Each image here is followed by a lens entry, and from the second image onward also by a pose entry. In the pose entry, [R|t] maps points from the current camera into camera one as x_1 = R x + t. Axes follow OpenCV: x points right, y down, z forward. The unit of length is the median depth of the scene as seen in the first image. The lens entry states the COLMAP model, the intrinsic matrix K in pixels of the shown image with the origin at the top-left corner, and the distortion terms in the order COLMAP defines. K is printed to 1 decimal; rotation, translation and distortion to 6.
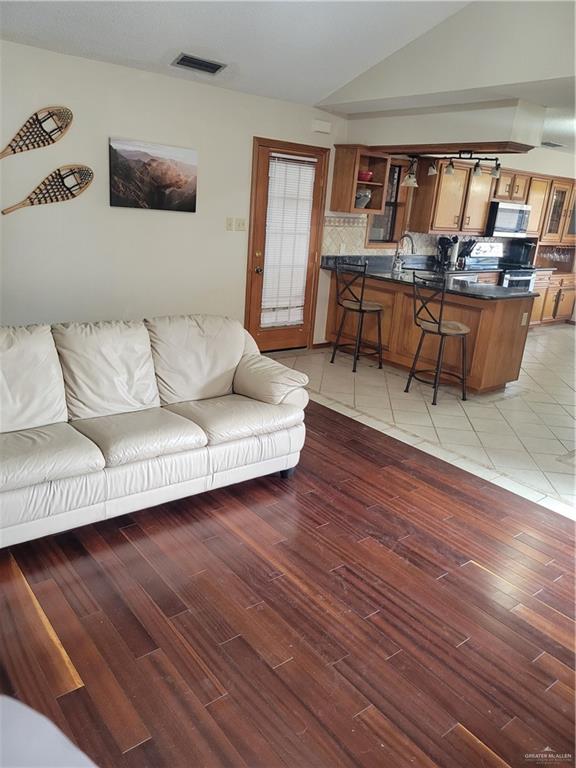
lens RADIAL K [[588.2, 0, 293.5], [0, 588.2, 380.4], [0, 0, 1]] dist [0.057264, -0.009780]
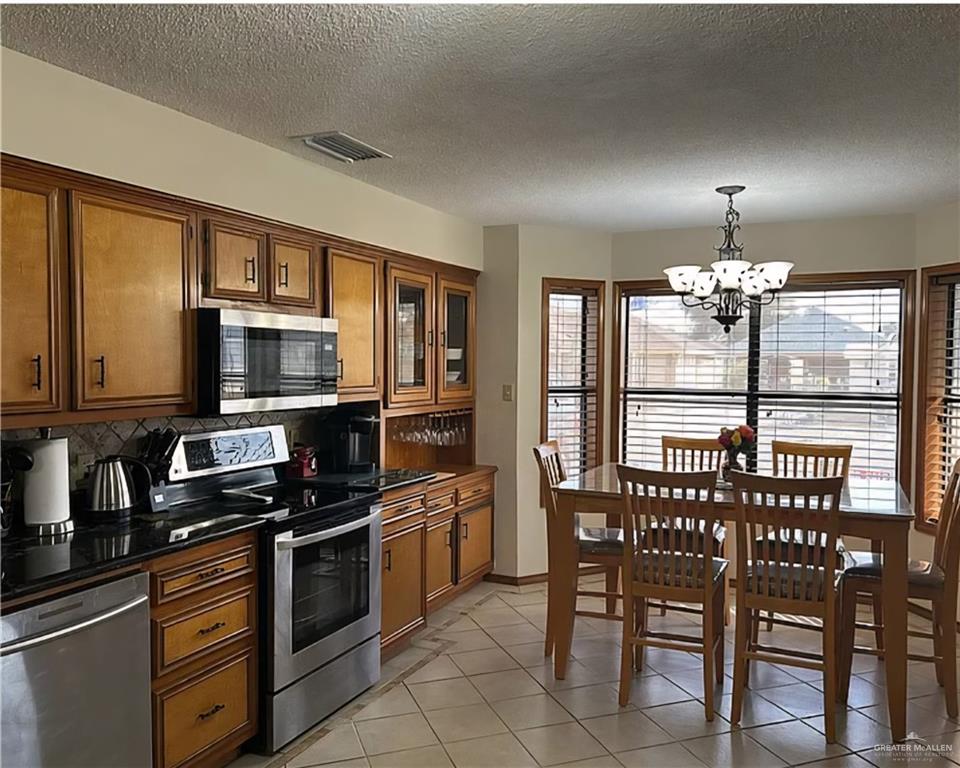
lens RADIAL K [[780.5, 0, 480.9], [0, 780.5, 380.3], [0, 0, 1]] dist [0.001661, -0.007403]
pose [[0.901262, -0.077994, 0.426197, 0.280193], [0.180476, 0.961845, -0.205628, -0.149366], [-0.393898, 0.262243, 0.880950, 0.574332]]
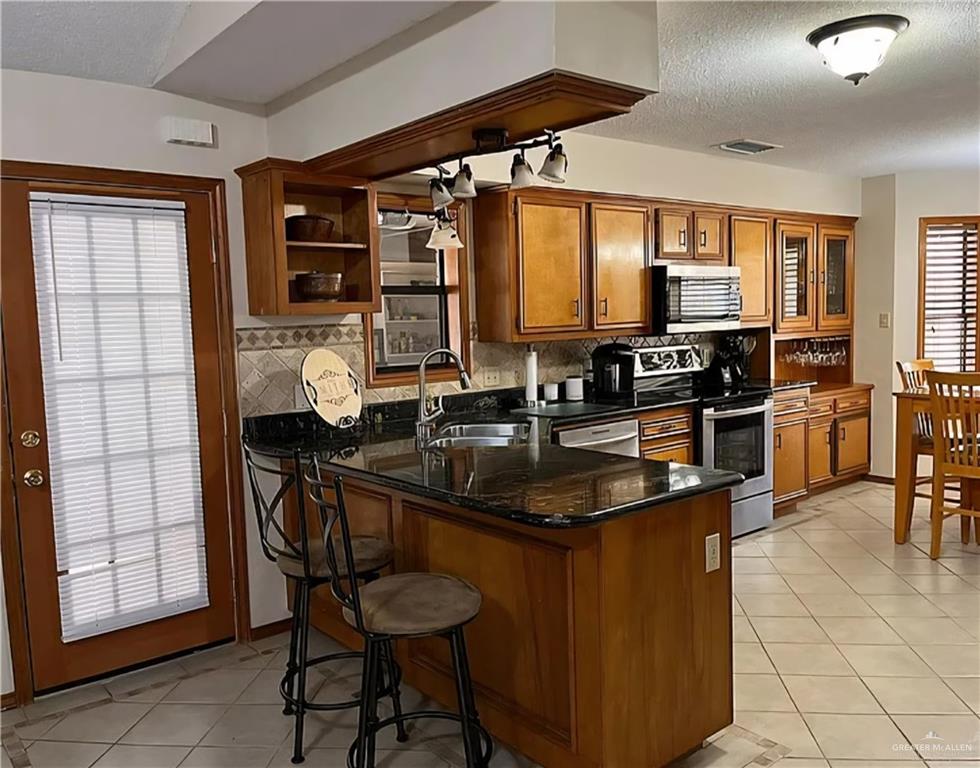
lens RADIAL K [[826.1, 0, 496.8], [0, 826.1, 387.6], [0, 0, 1]] dist [0.060568, -0.009655]
pose [[0.994433, -0.105026, 0.008547, 0.183170], [0.104598, 0.974044, -0.200742, -0.077277], [0.012758, 0.200518, 0.979607, 0.339418]]
